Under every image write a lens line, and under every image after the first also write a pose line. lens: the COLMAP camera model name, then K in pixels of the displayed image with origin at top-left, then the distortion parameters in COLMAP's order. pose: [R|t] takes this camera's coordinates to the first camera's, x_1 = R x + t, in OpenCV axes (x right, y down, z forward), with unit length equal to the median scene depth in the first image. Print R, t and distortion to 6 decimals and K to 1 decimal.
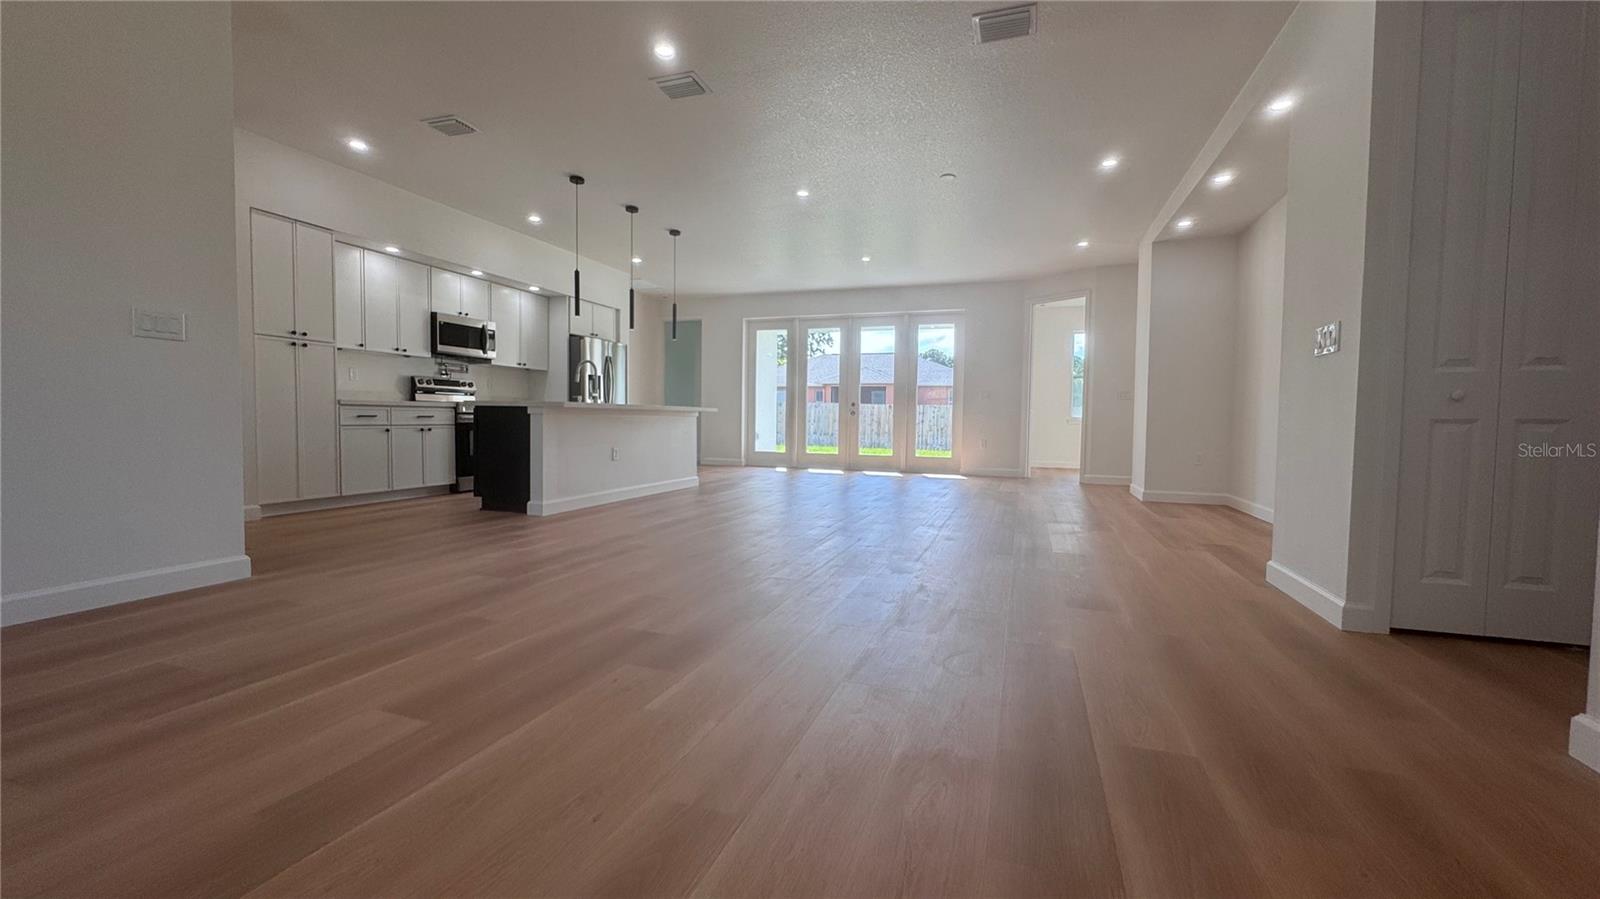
lens RADIAL K [[650.1, 0, 803.0], [0, 650.1, 458.3], [0, 0, 1]] dist [0.000153, 0.001188]
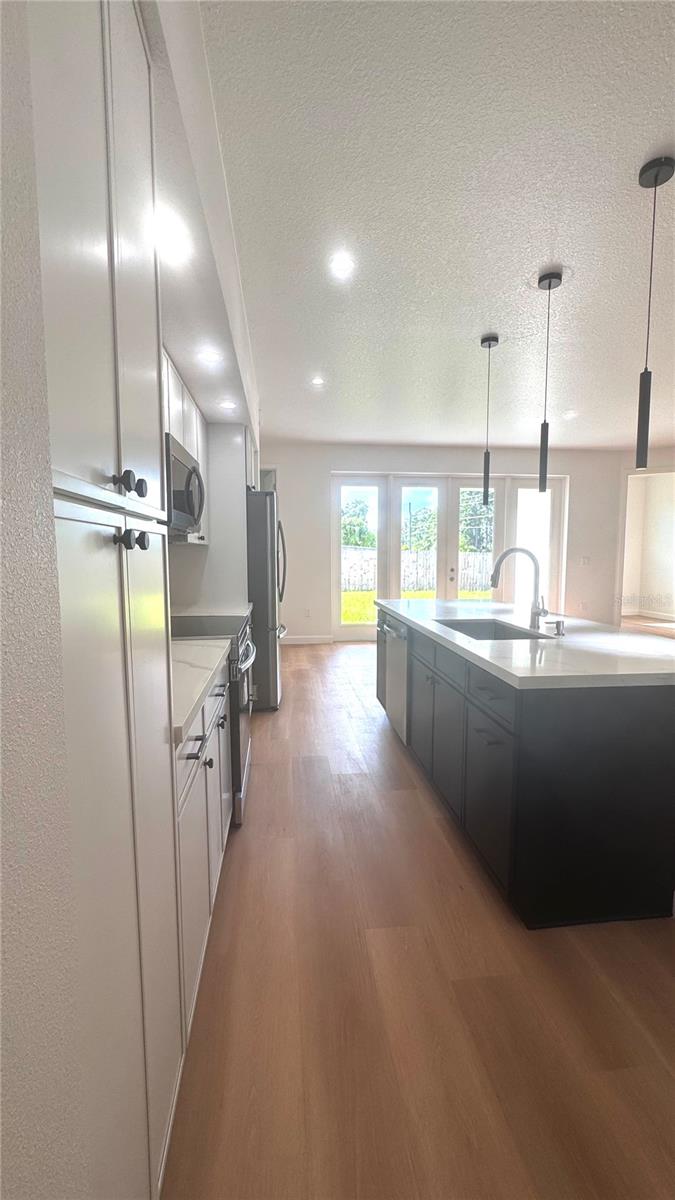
lens RADIAL K [[487.5, 0, 338.2], [0, 487.5, 599.3], [0, 0, 1]] dist [0.000153, 0.001188]
pose [[0.904217, -0.058326, 0.423072, -0.613882], [0.042592, 0.998007, 0.046558, -0.132105], [-0.424945, -0.024079, 0.904899, 0.710941]]
